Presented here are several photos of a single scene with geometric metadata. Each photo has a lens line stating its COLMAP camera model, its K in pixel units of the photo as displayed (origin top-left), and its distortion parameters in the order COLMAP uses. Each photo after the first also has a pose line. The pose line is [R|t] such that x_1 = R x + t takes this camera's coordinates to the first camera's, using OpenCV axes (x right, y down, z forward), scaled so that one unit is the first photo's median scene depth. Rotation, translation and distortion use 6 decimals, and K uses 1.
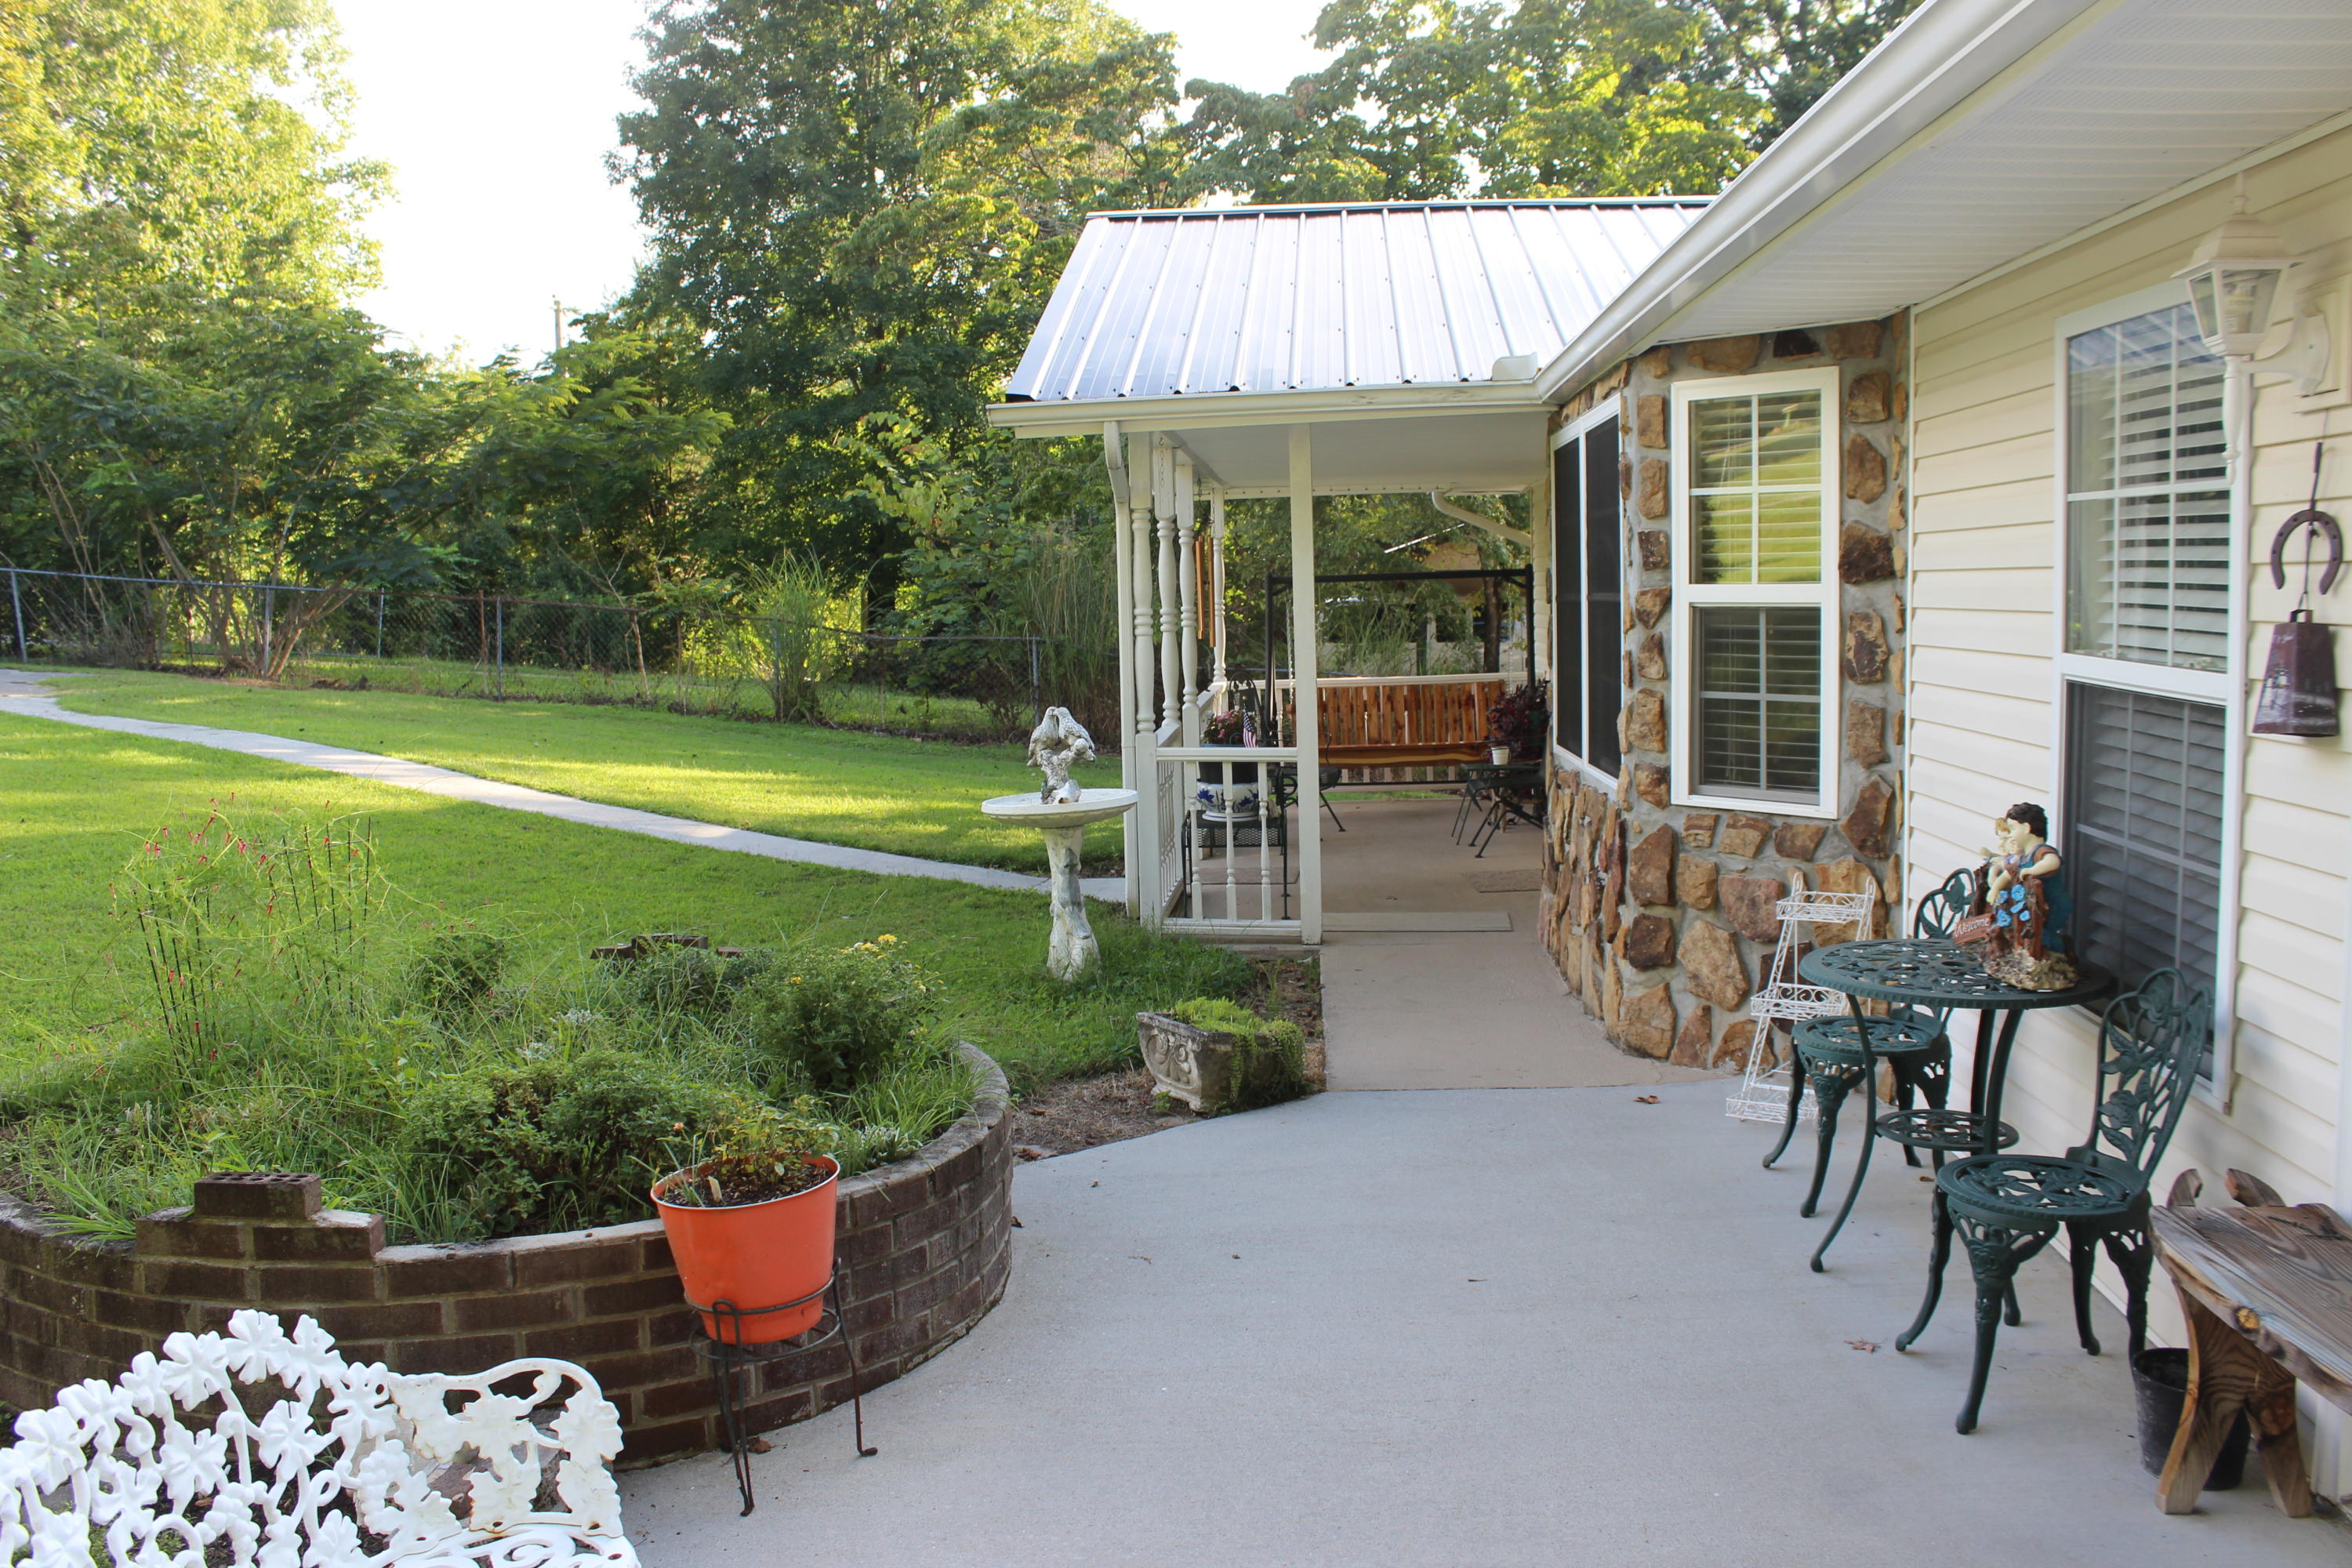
lens RADIAL K [[1973.2, 0, 1174.6], [0, 1973.2, 777.6], [0, 0, 1]] dist [-0.166589, 0.166554]
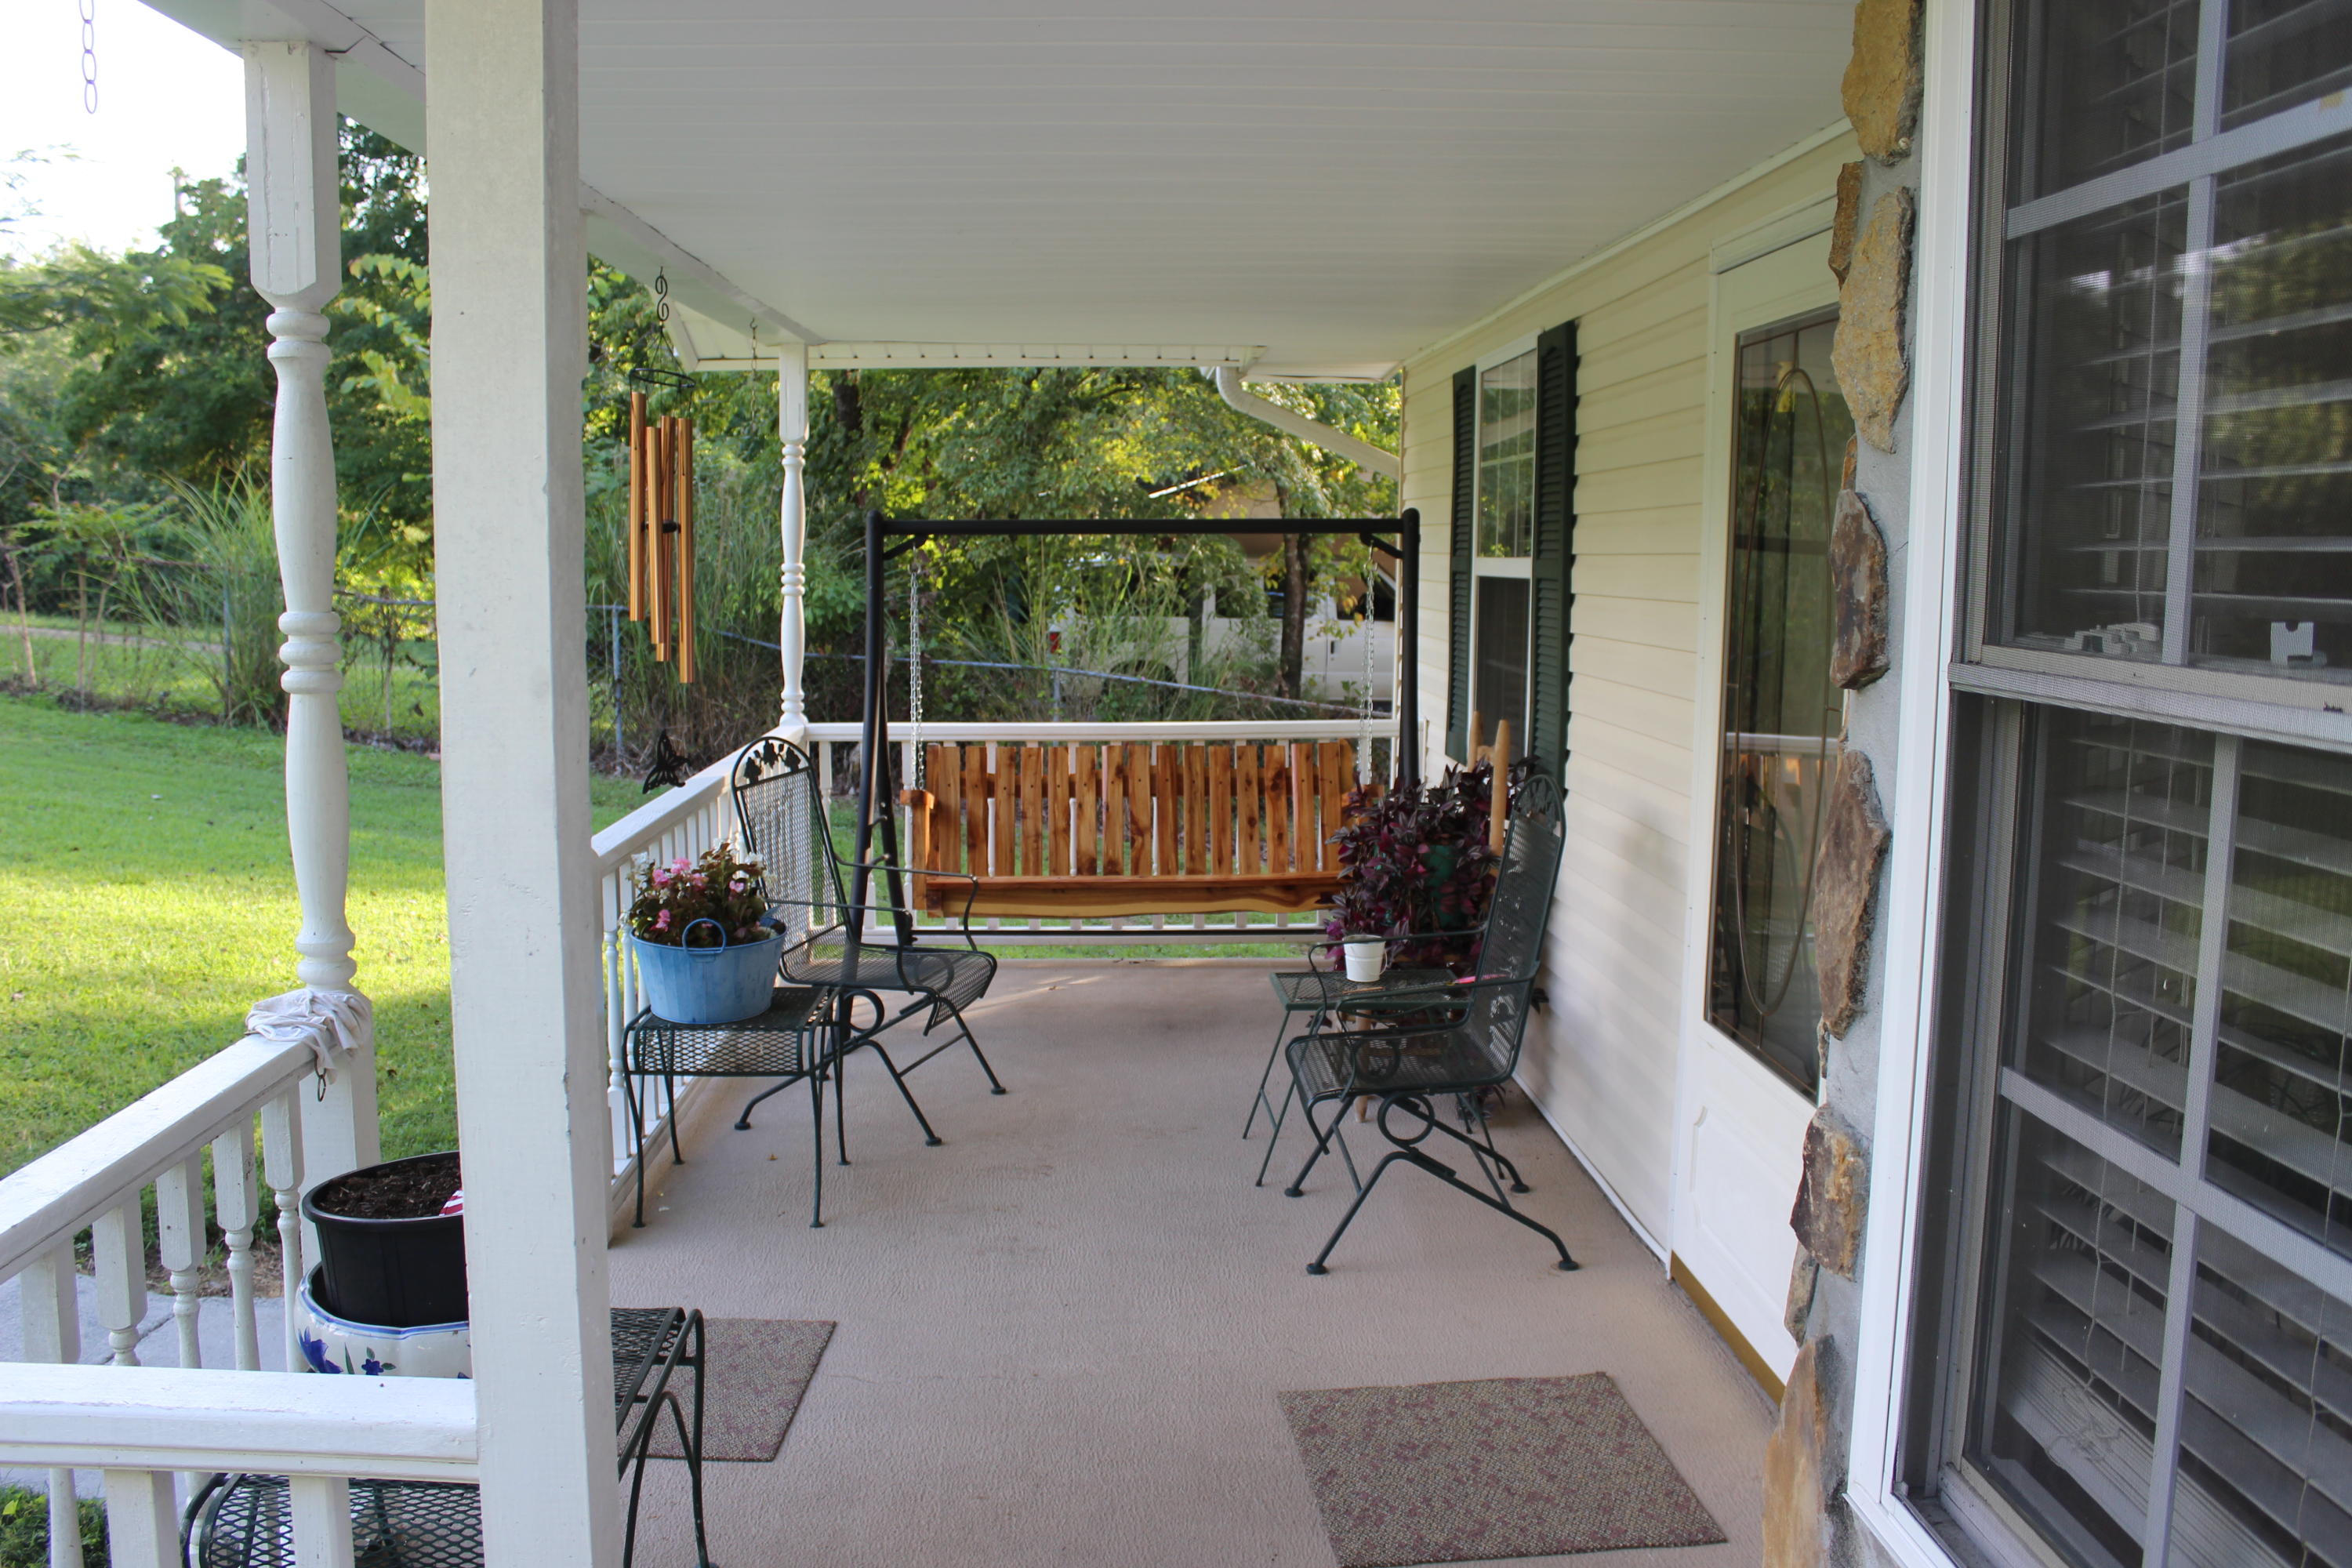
lens RADIAL K [[1973.2, 0, 1174.6], [0, 1973.2, 777.6], [0, 0, 1]] dist [-0.166589, 0.166554]
pose [[0.993292, 0.019786, 0.113932, 0.041936], [-0.022566, 0.999477, 0.023167, -0.032105], [-0.113414, -0.025583, 0.993218, 0.320399]]
